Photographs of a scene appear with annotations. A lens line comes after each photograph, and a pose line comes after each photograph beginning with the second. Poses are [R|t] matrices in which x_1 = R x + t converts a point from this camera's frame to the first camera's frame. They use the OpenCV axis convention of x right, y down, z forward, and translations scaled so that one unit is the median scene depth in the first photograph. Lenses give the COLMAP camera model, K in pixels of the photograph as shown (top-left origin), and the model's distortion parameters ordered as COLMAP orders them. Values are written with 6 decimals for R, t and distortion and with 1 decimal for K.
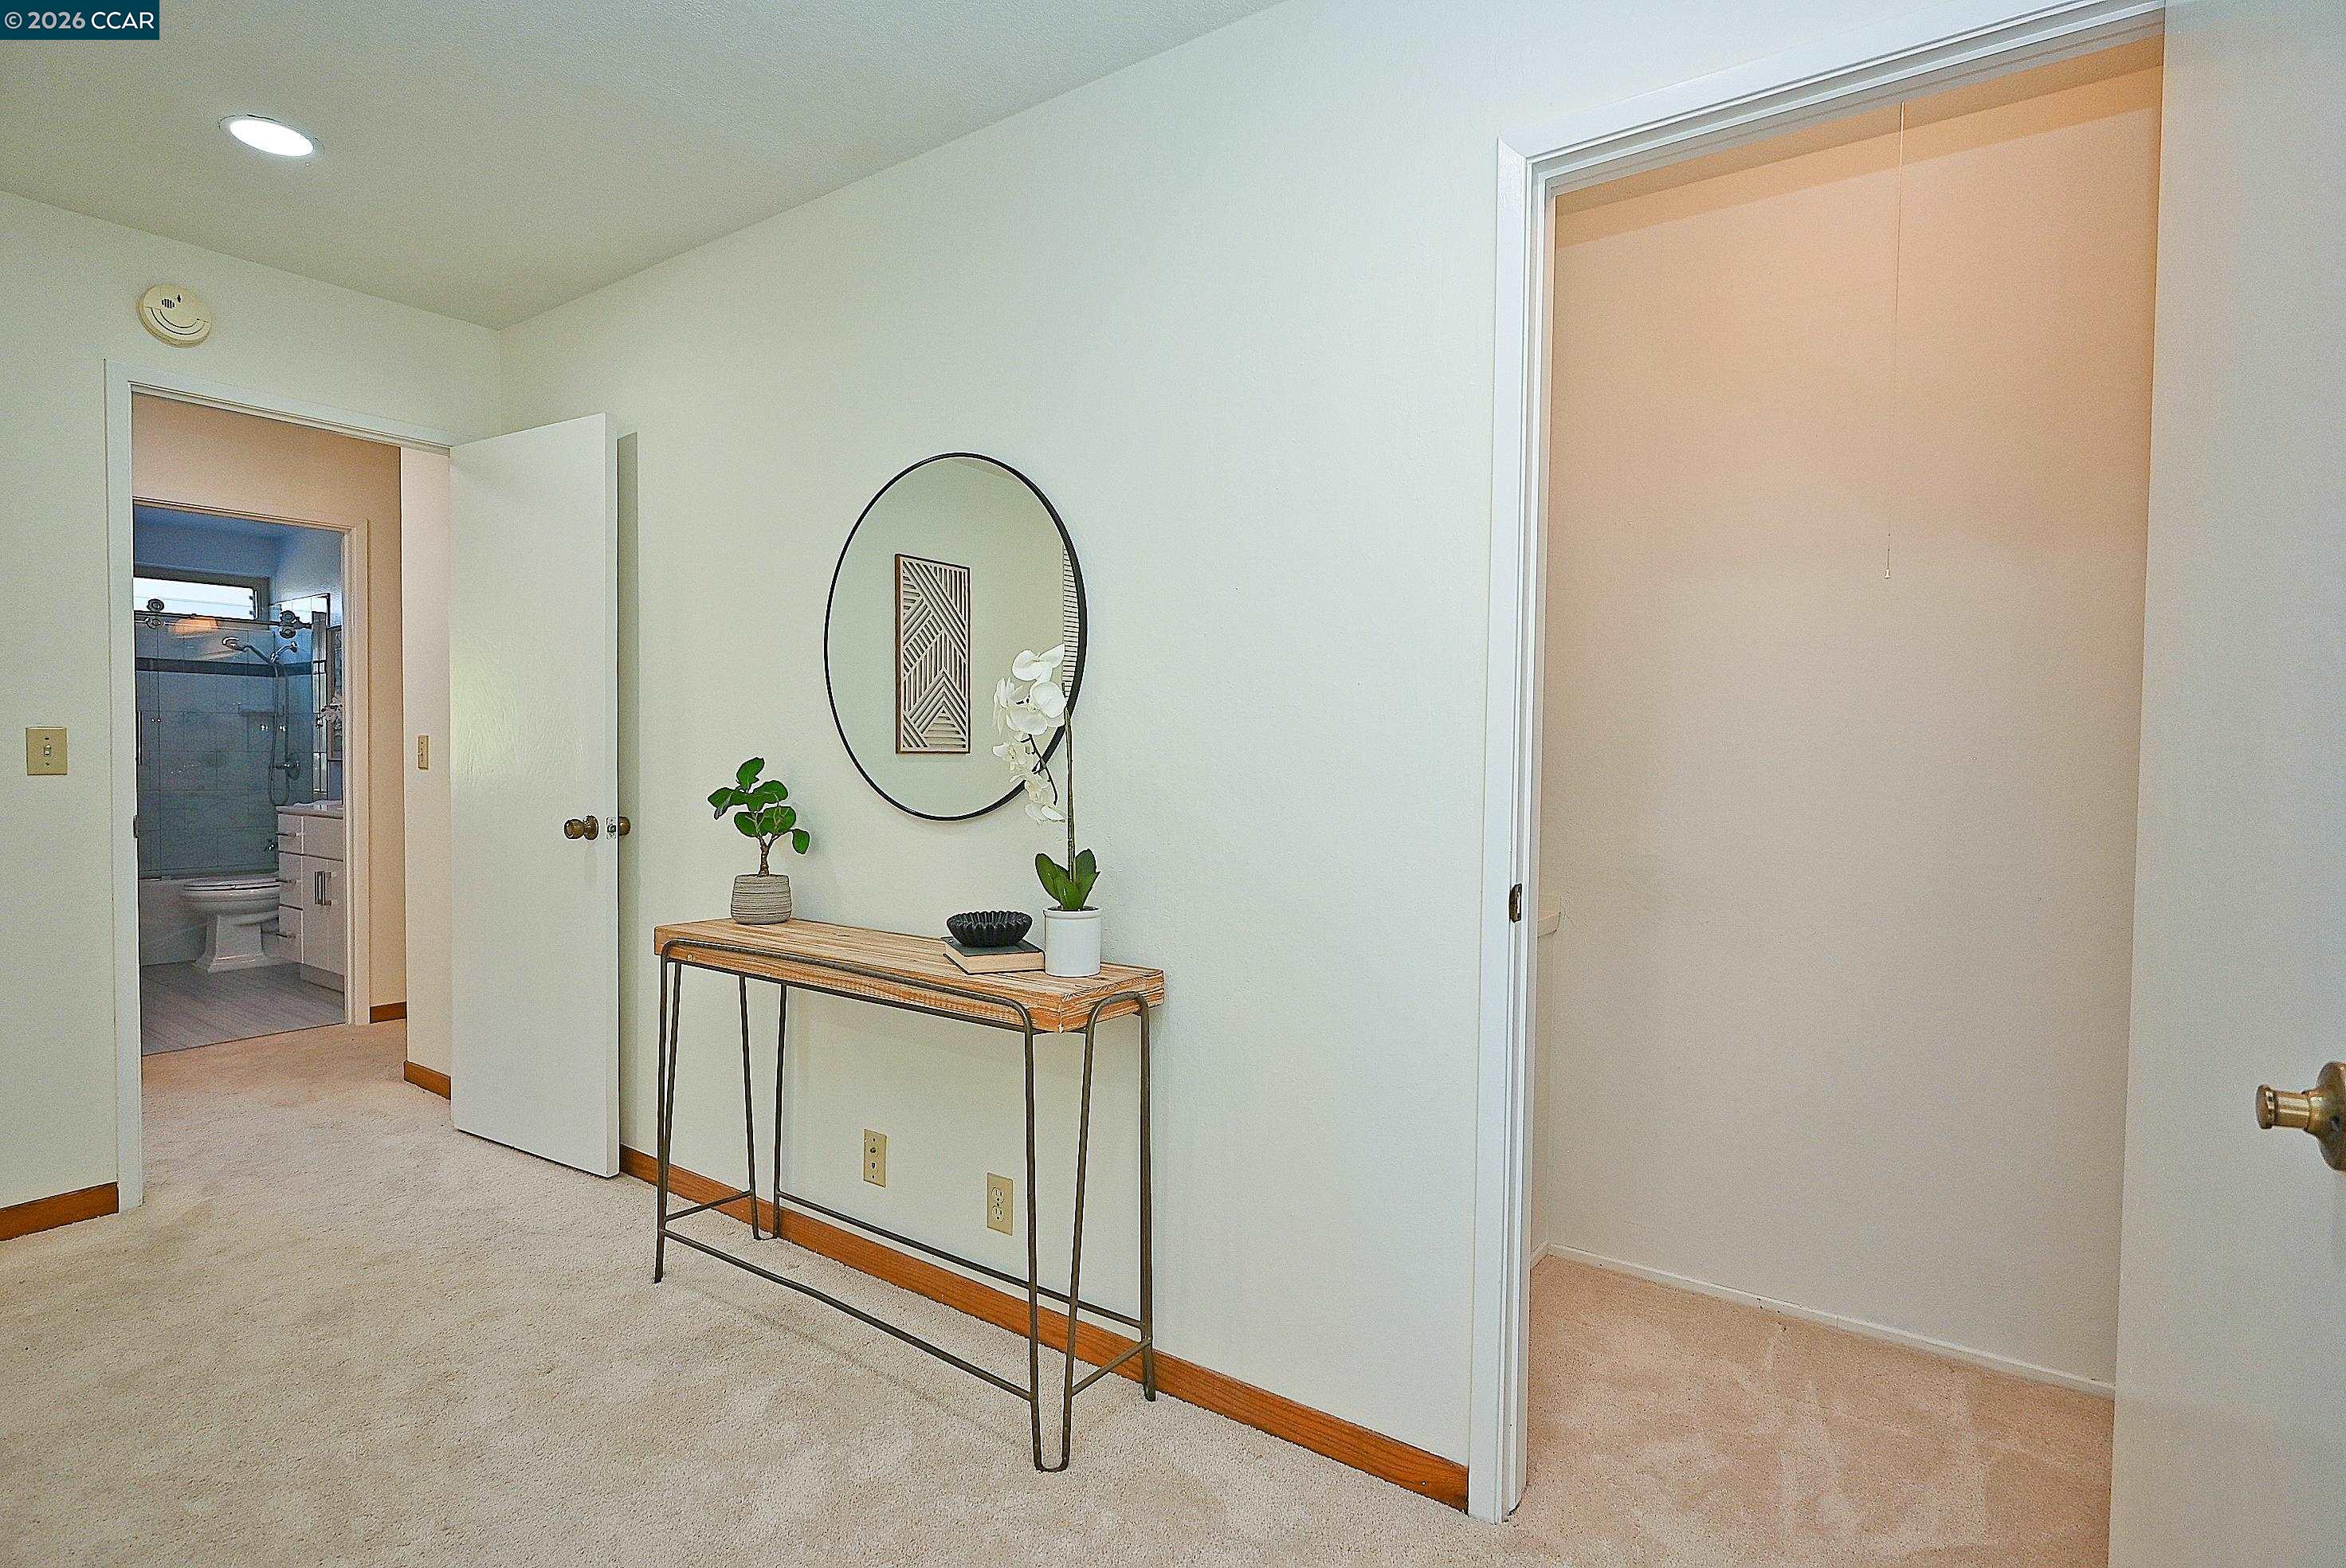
lens RADIAL K [[1172.8, 0, 1173.0], [0, 1172.8, 784.0], [0, 0, 1]] dist [-0.003146, 0.000936]
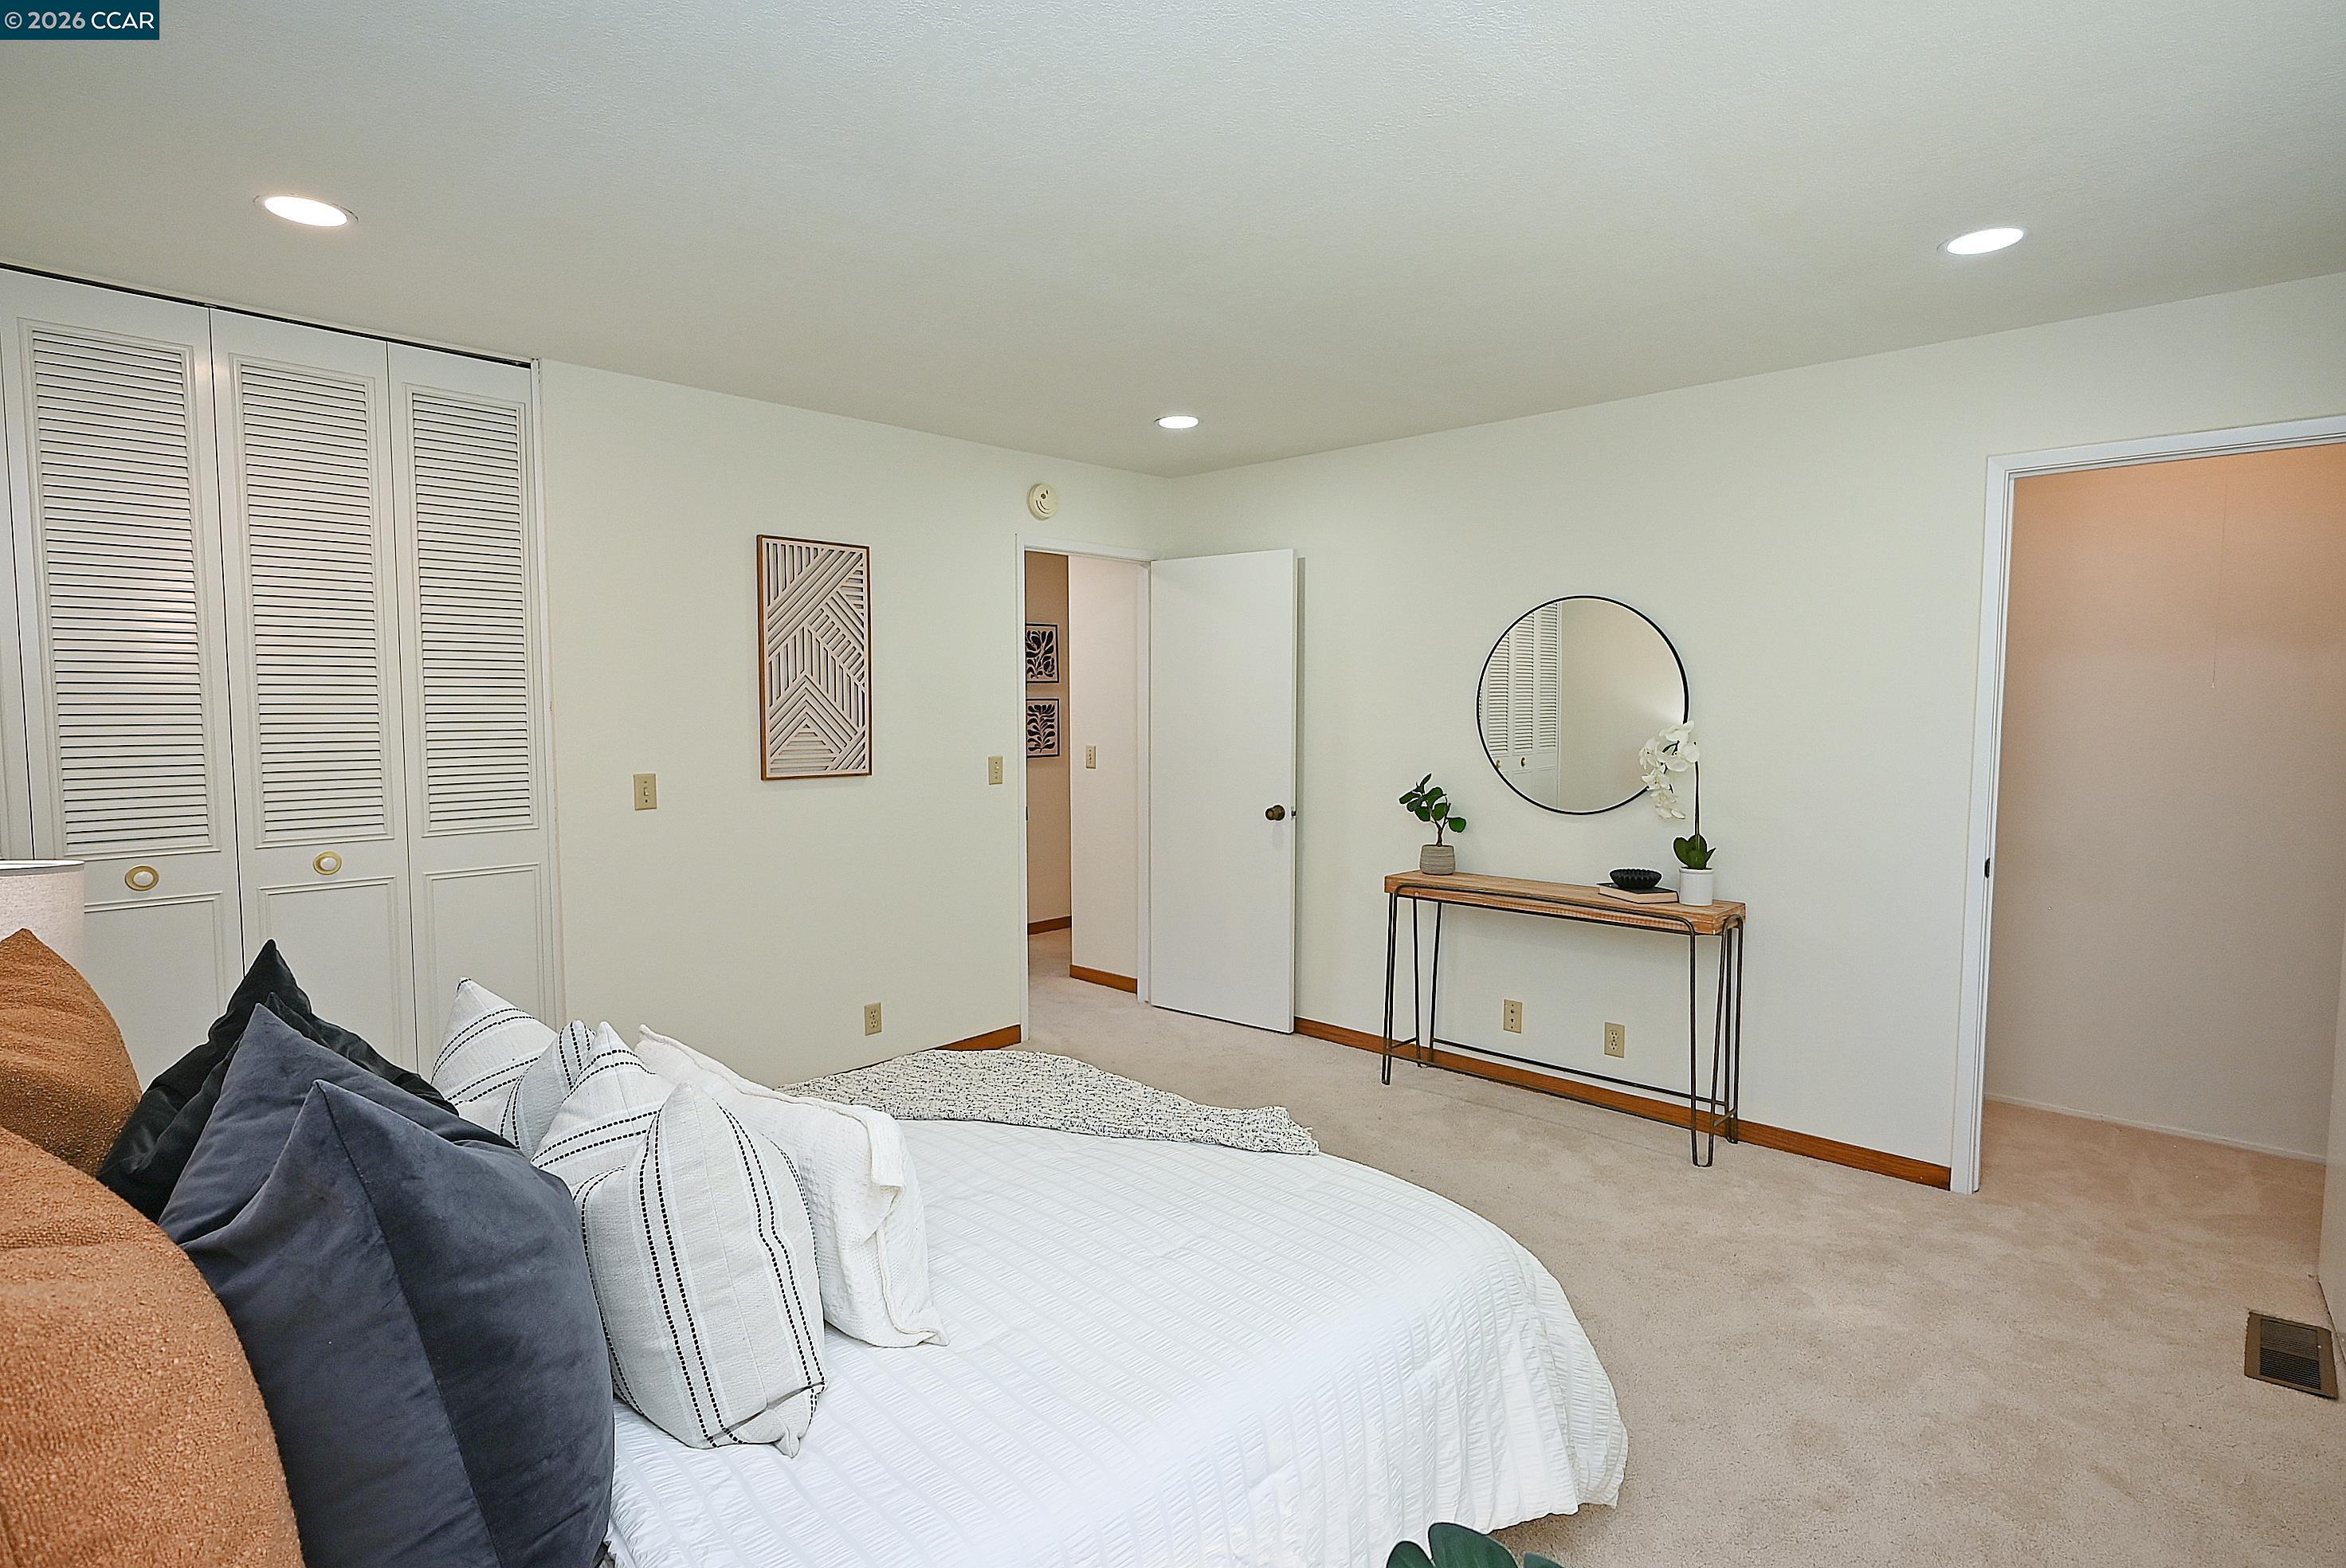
lens RADIAL K [[1180.4, 0, 1178.5], [0, 1180.4, 784.1], [0, 0, 1]] dist [-0.002934, 0.000826]
pose [[0.990118, -0.002533, -0.140211, -0.484703], [0.008617, 0.999046, 0.042802, -0.083338], [0.139969, -0.043587, 0.989196, -0.695482]]
